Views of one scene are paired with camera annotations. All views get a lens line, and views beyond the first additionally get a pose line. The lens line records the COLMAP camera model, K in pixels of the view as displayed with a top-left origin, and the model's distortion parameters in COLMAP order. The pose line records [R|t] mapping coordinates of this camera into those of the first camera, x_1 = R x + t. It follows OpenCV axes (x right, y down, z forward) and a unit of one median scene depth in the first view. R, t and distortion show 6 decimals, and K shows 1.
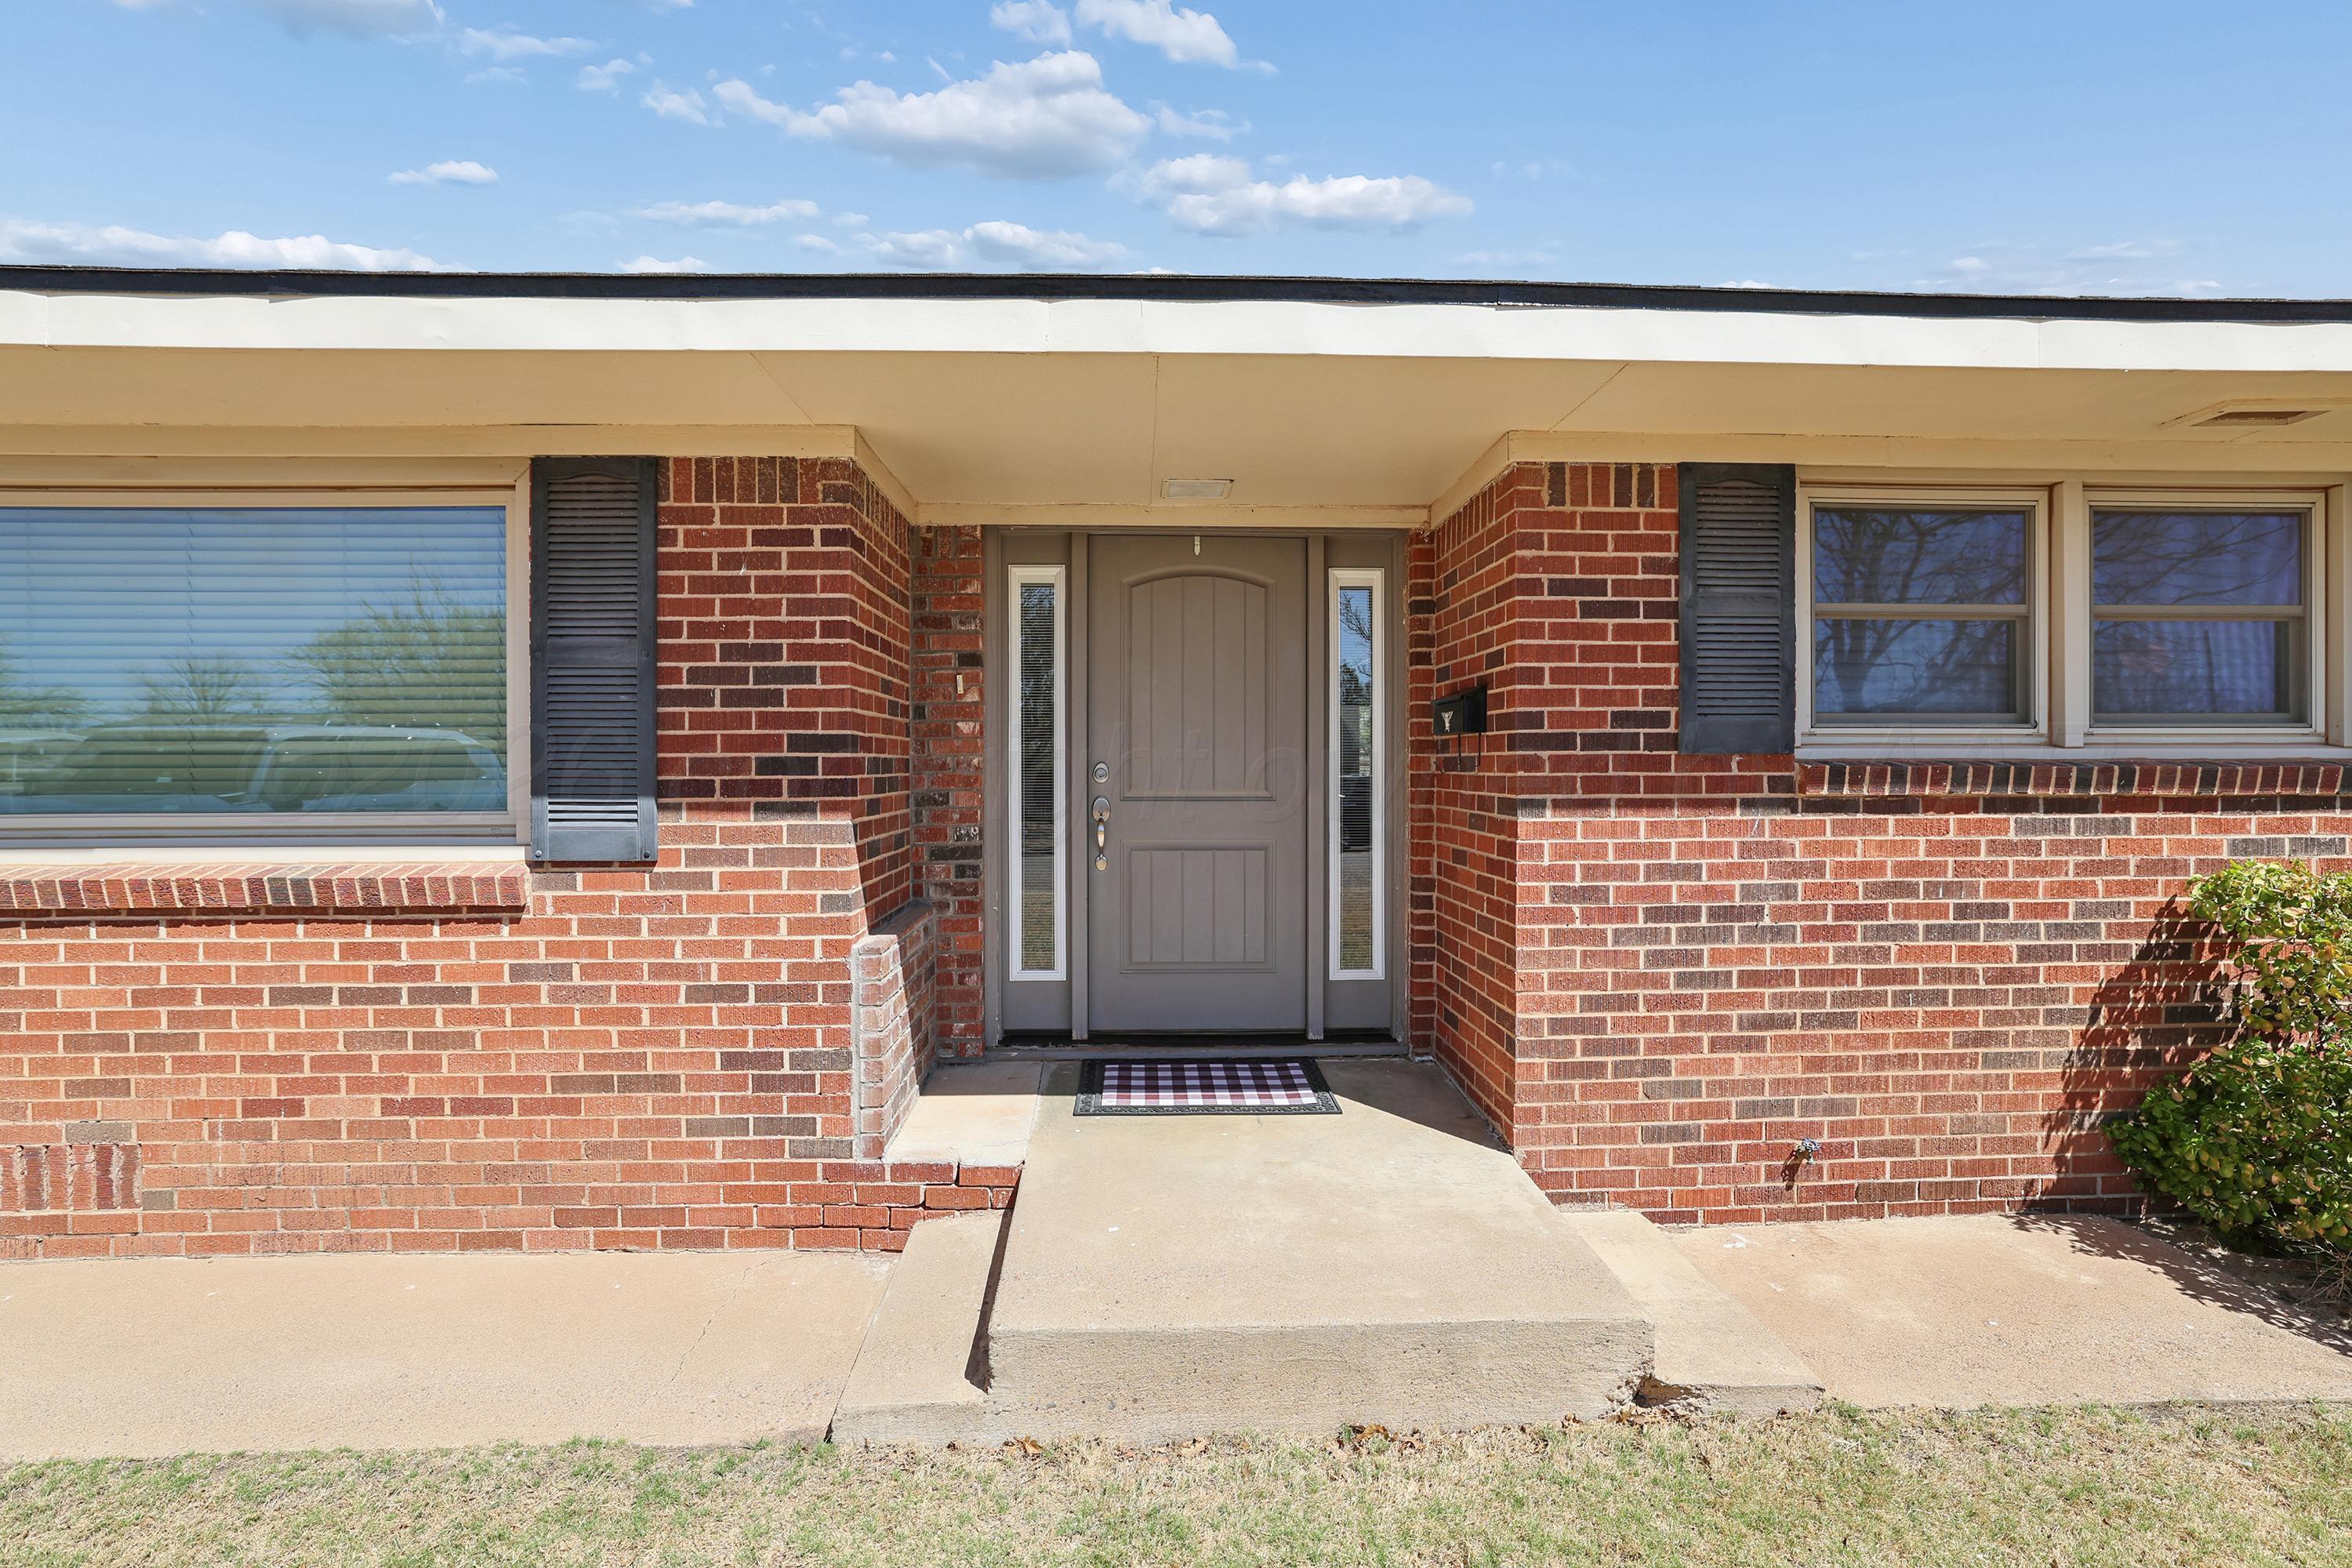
lens RADIAL K [[1137.1, 0, 1181.8], [0, 1137.1, 759.3], [0, 0, 1]] dist [-0.000685, -0.000084]
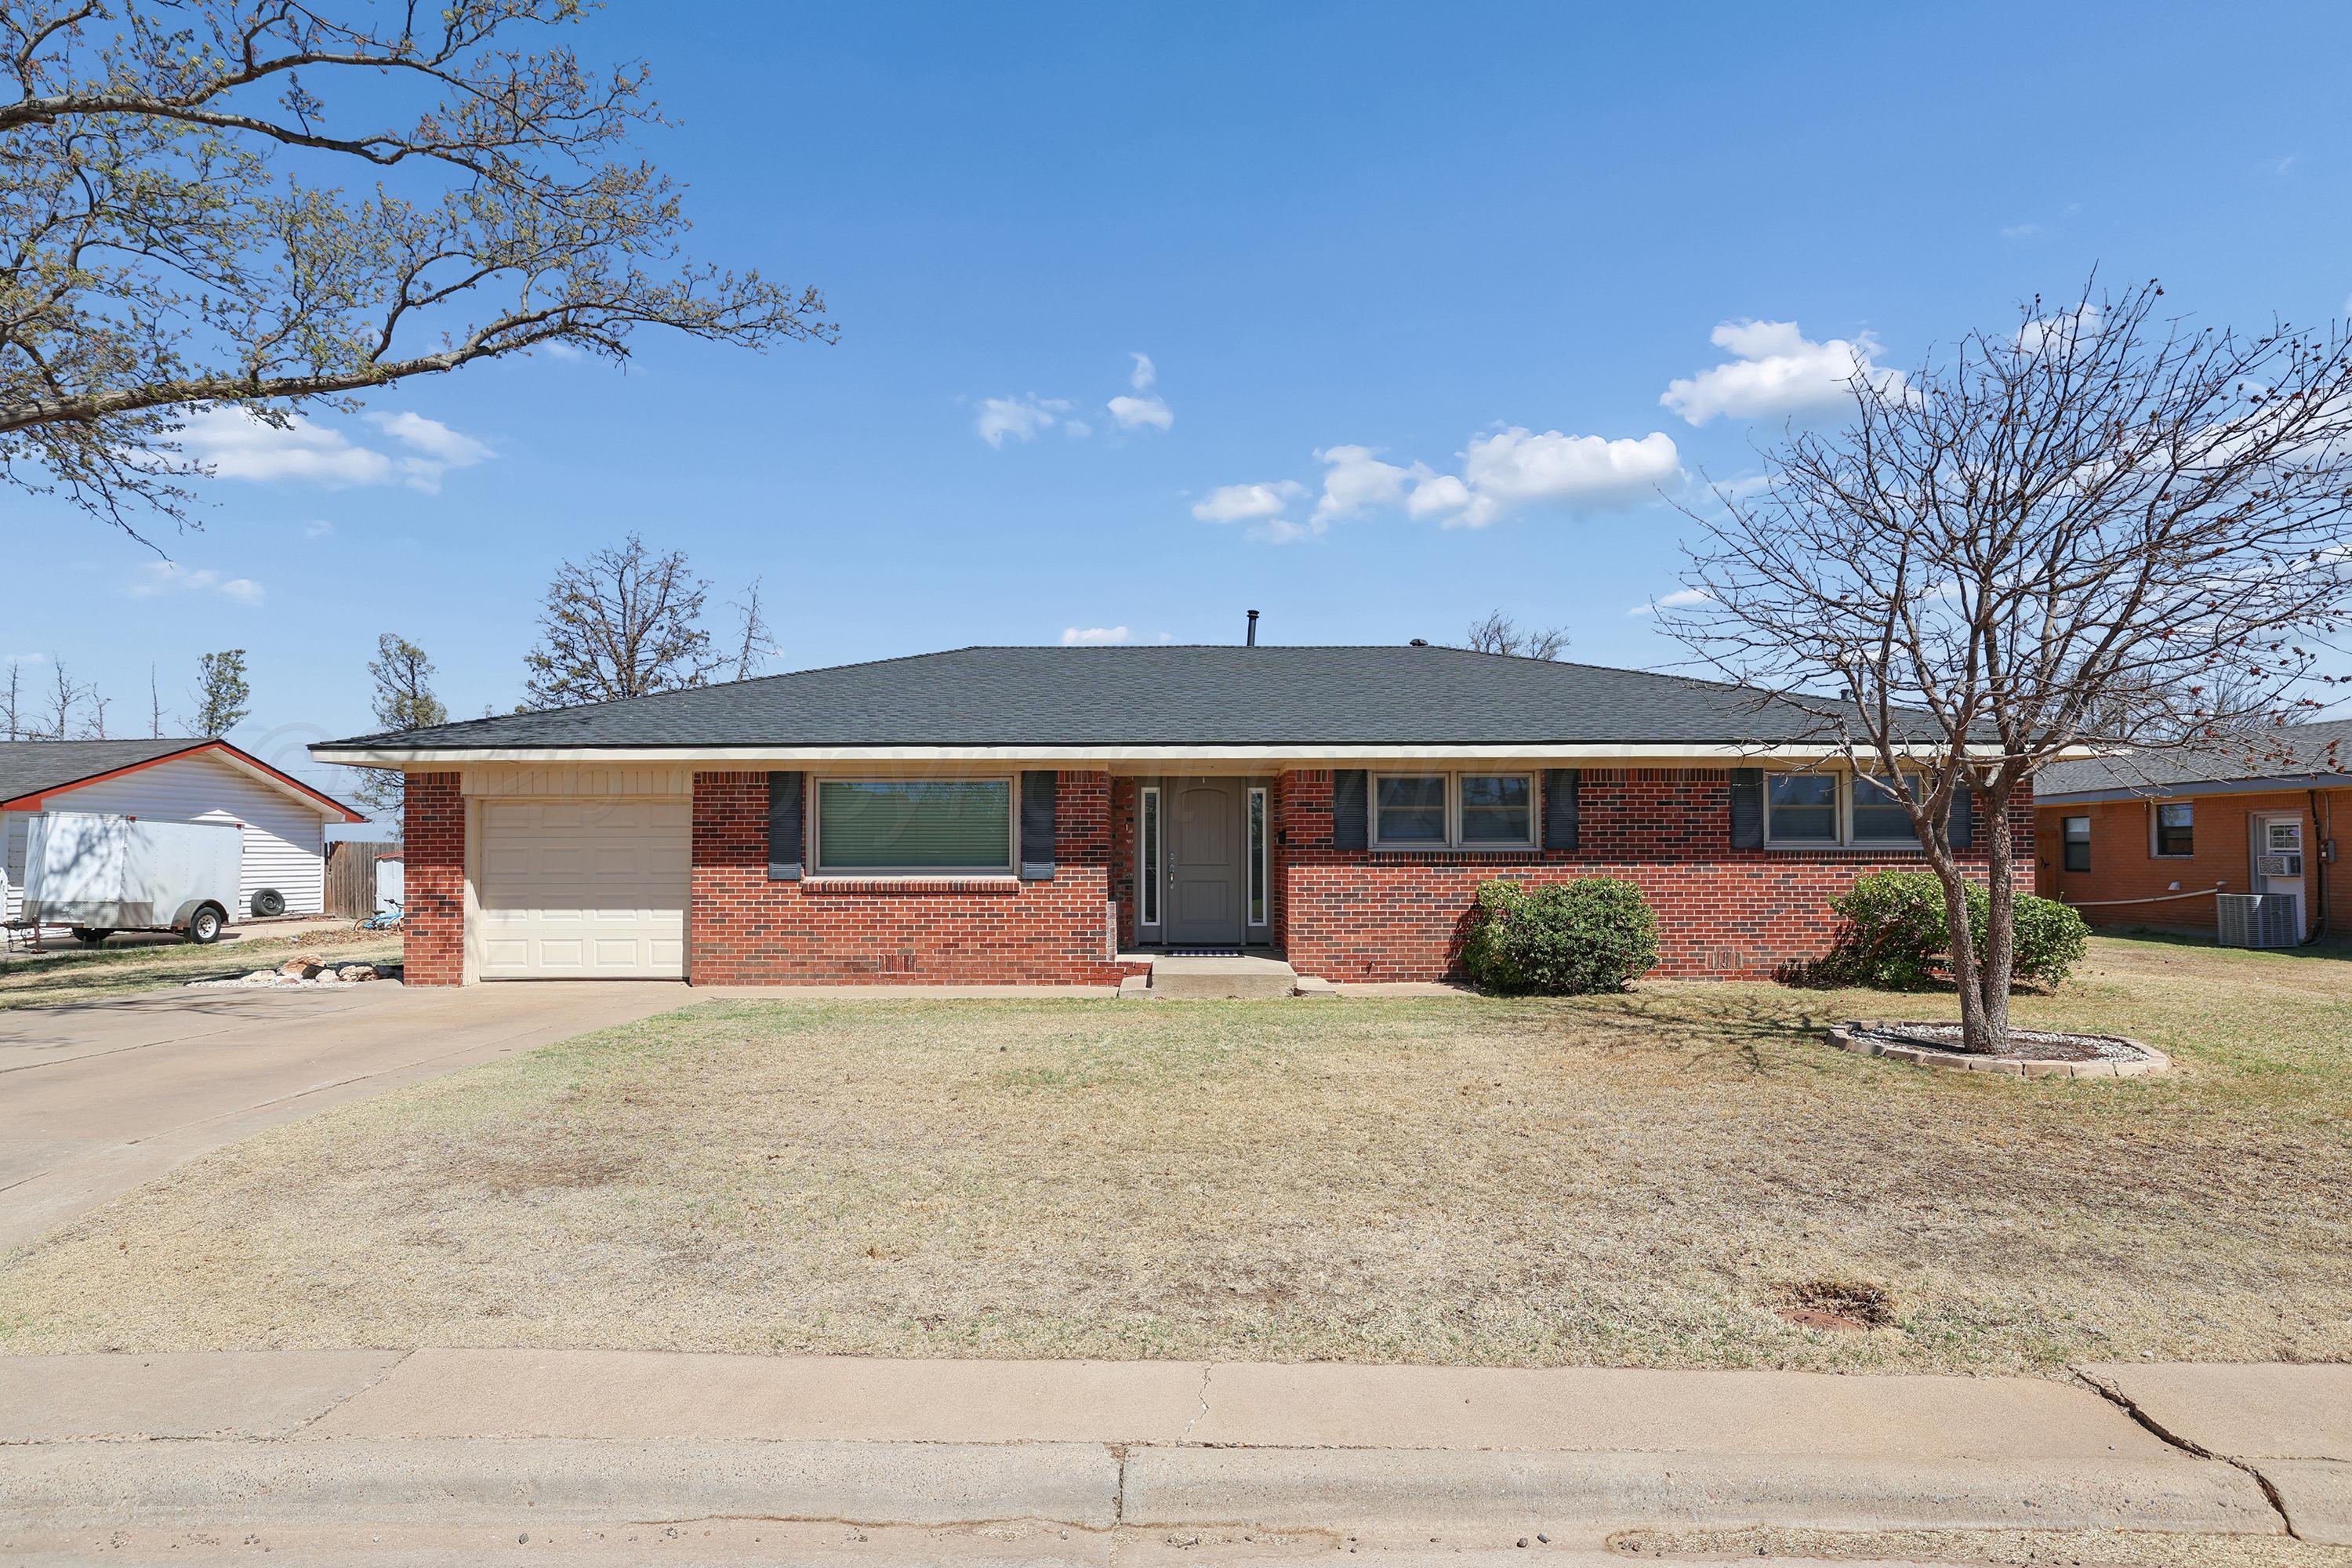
lens RADIAL K [[1226.1, 0, 1176.0], [0, 1226.1, 784.0], [0, 0, 1]] dist [-0.036198, 0.020654]
pose [[0.998816, -0.002797, -0.048575, 0.126562], [0.000243, 0.998621, -0.052494, -0.010449], [0.048655, 0.052420, 0.997439, -2.896427]]
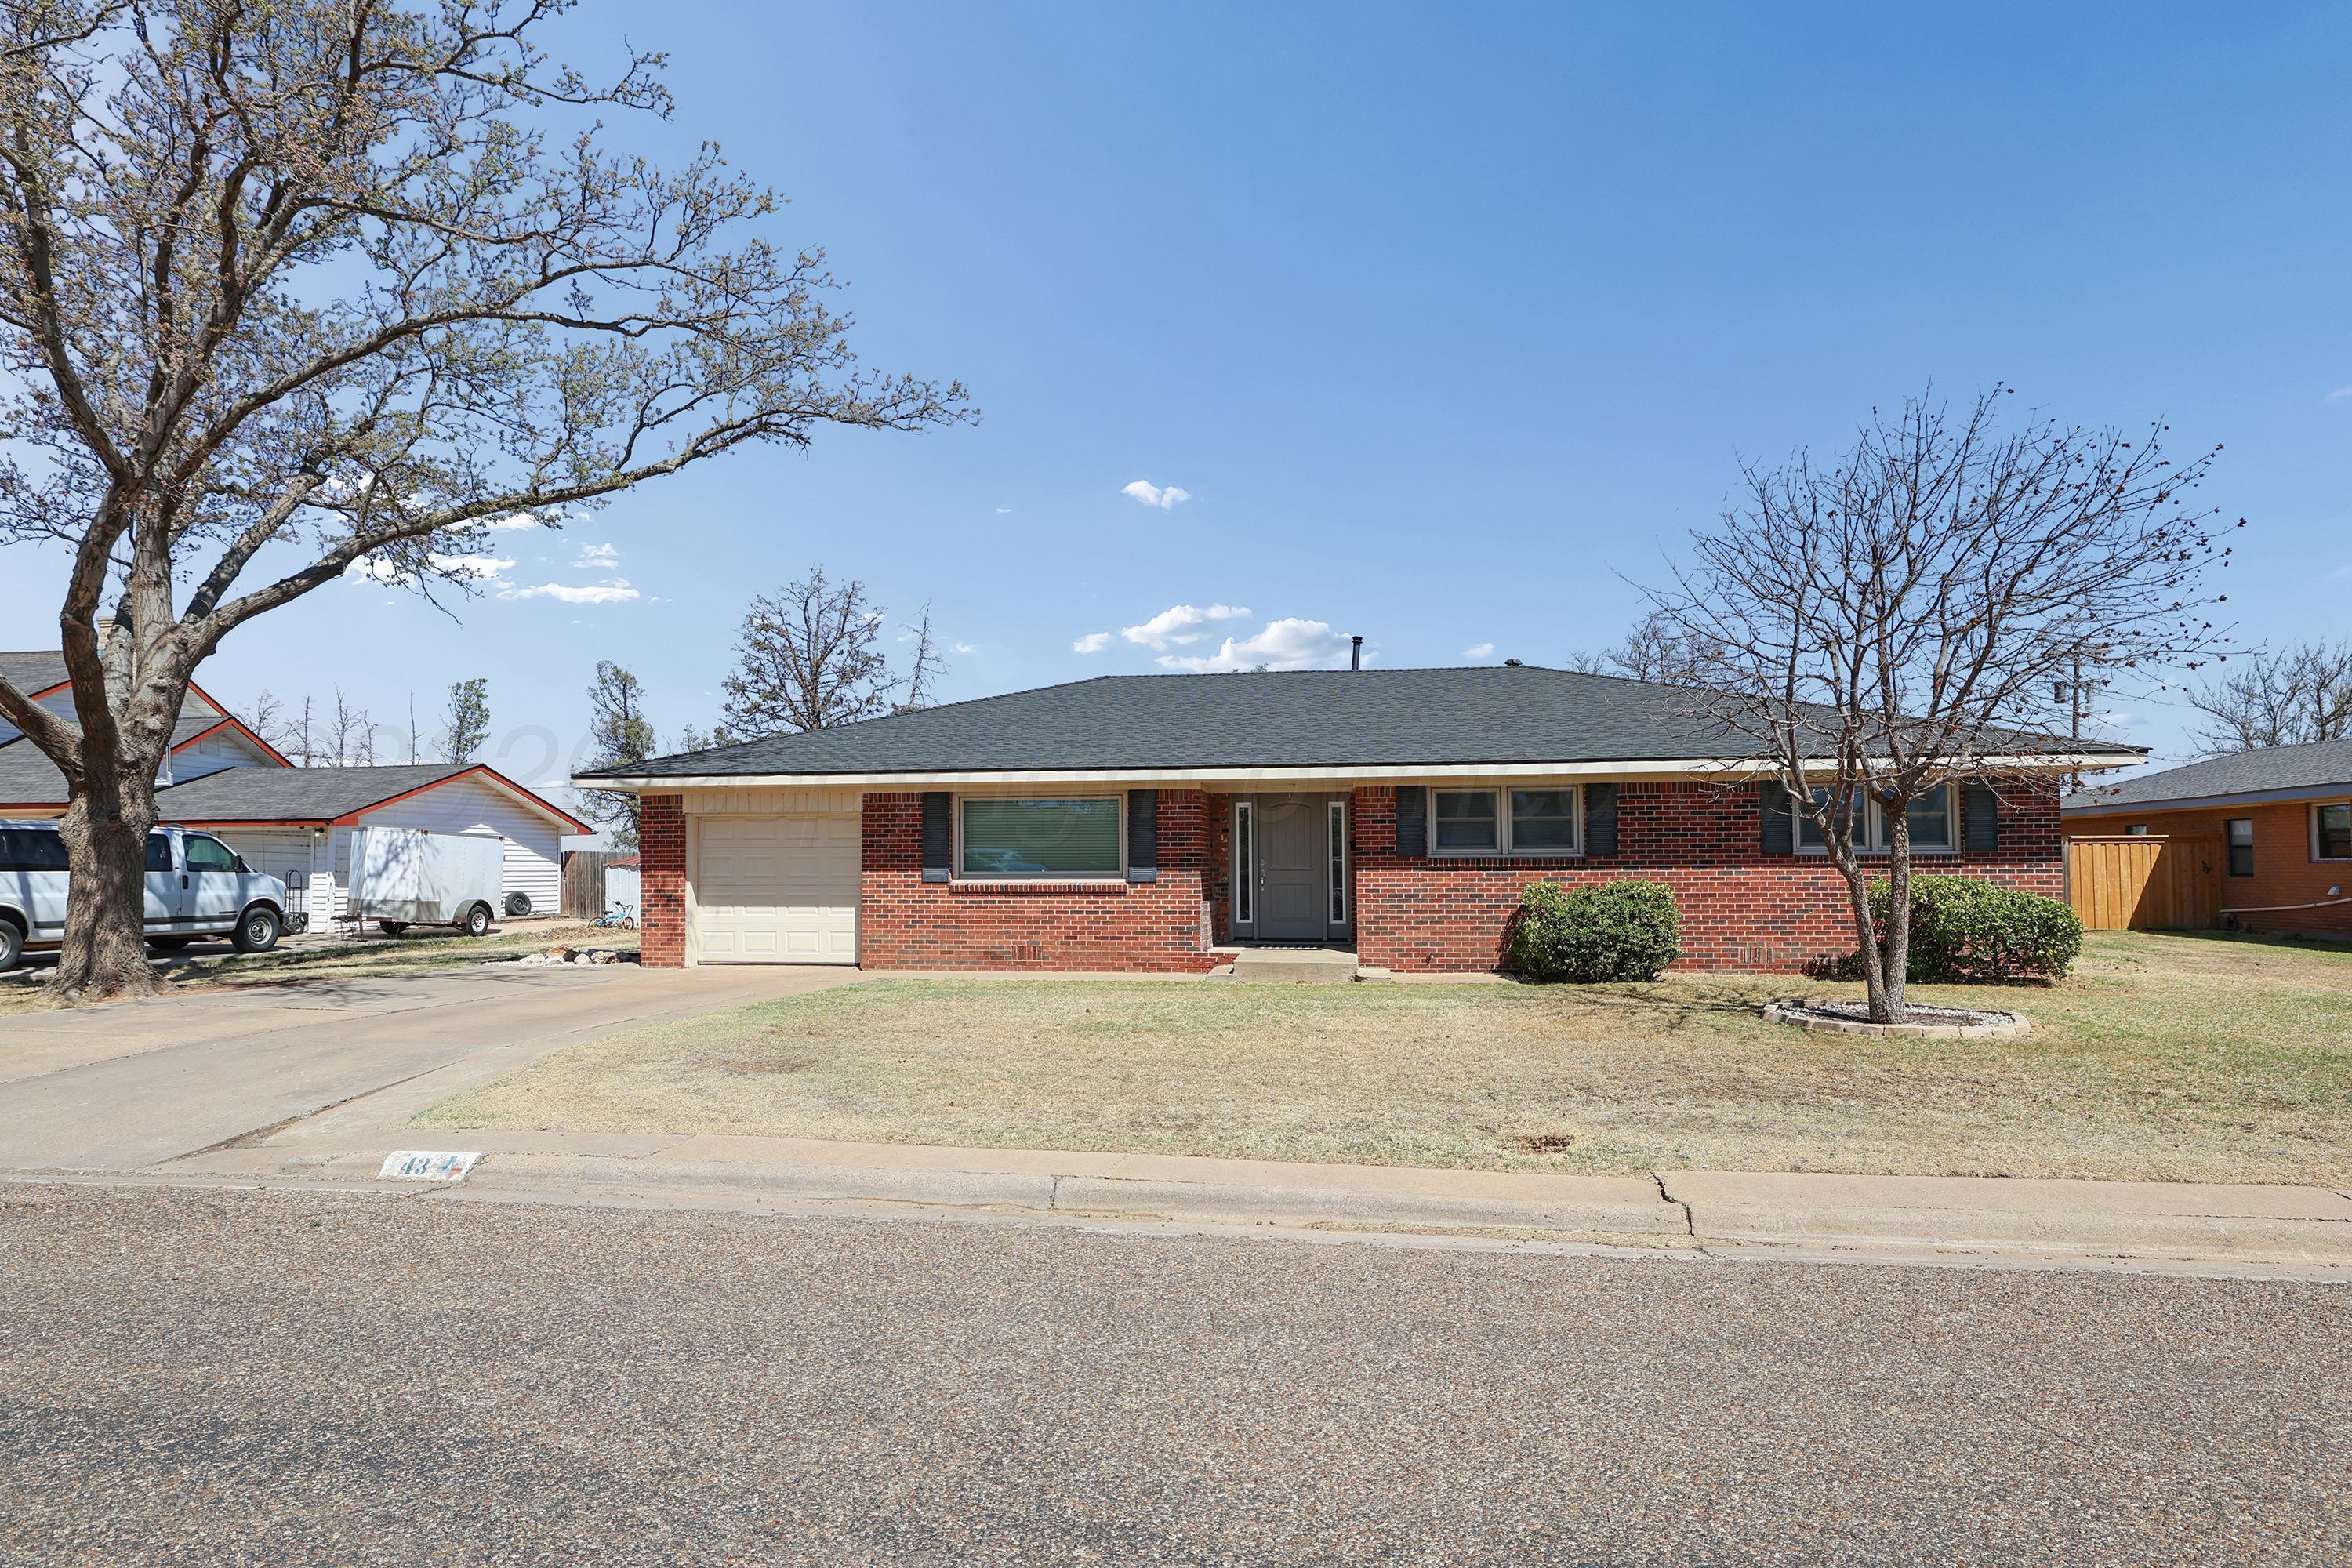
lens RADIAL K [[1280.9, 0, 1179.5], [0, 1280.9, 771.1], [0, 0, 1]] dist [-0.053066, 0.001093]
pose [[0.981526, -0.014801, -0.190754, 0.552501], [0.002018, 0.997749, -0.067035, -0.004890], [0.191316, 0.065412, 0.979346, -3.708109]]
